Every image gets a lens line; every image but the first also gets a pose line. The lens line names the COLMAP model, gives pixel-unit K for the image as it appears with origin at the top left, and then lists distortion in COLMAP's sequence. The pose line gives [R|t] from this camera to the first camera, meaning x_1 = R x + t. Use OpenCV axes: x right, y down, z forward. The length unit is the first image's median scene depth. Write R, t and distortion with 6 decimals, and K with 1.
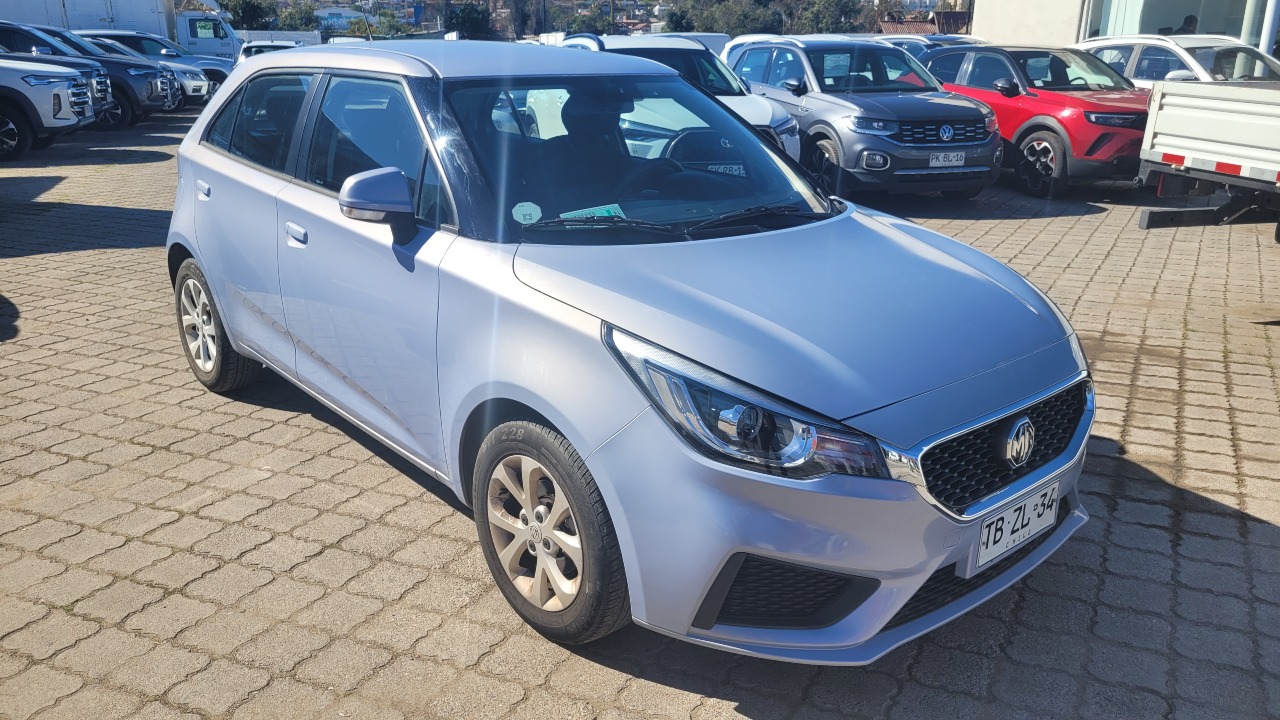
lens RADIAL K [[971.9, 0, 620.8], [0, 971.9, 362.2], [0, 0, 1]] dist [0.048195, -0.040573]
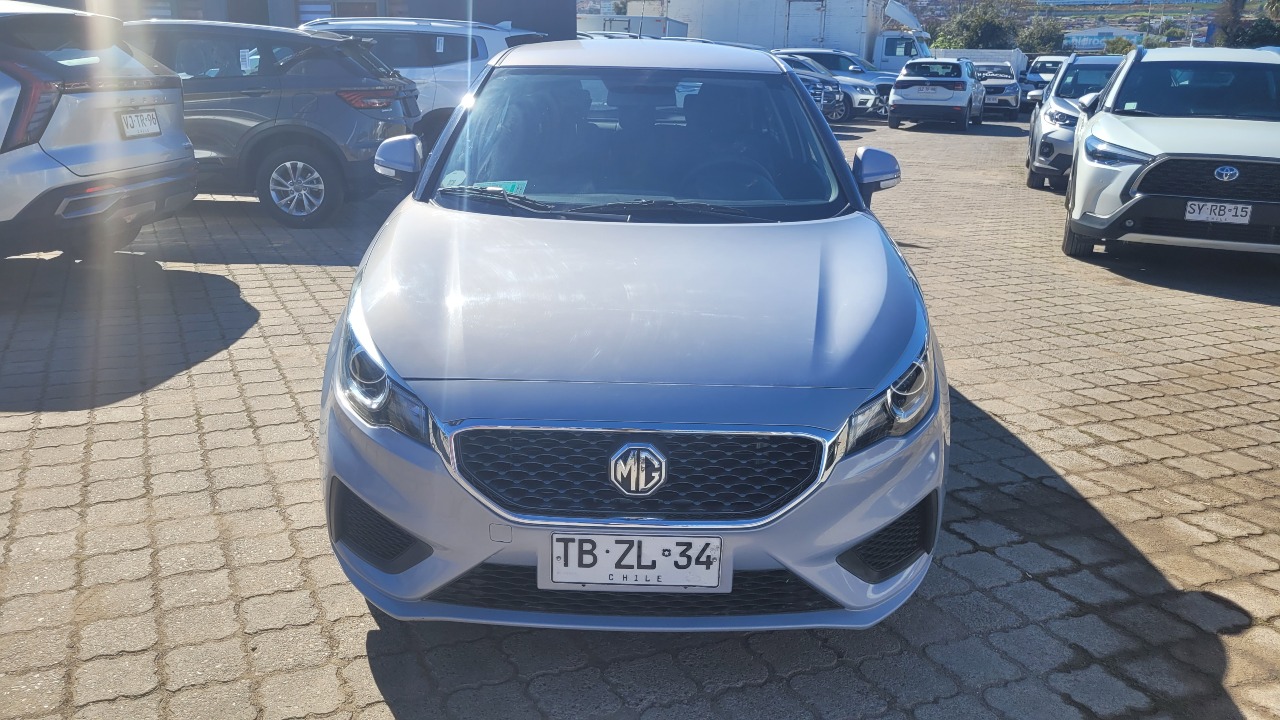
lens RADIAL K [[970.8, 0, 640.0], [0, 970.8, 360.0], [0, 0, 1]] dist [0.050151, -0.049138]
pose [[0.750423, 0.203818, -0.628747, 0.119068], [-0.217804, 0.974390, 0.055910, -0.007893], [0.624040, 0.094988, 0.775597, 0.039866]]
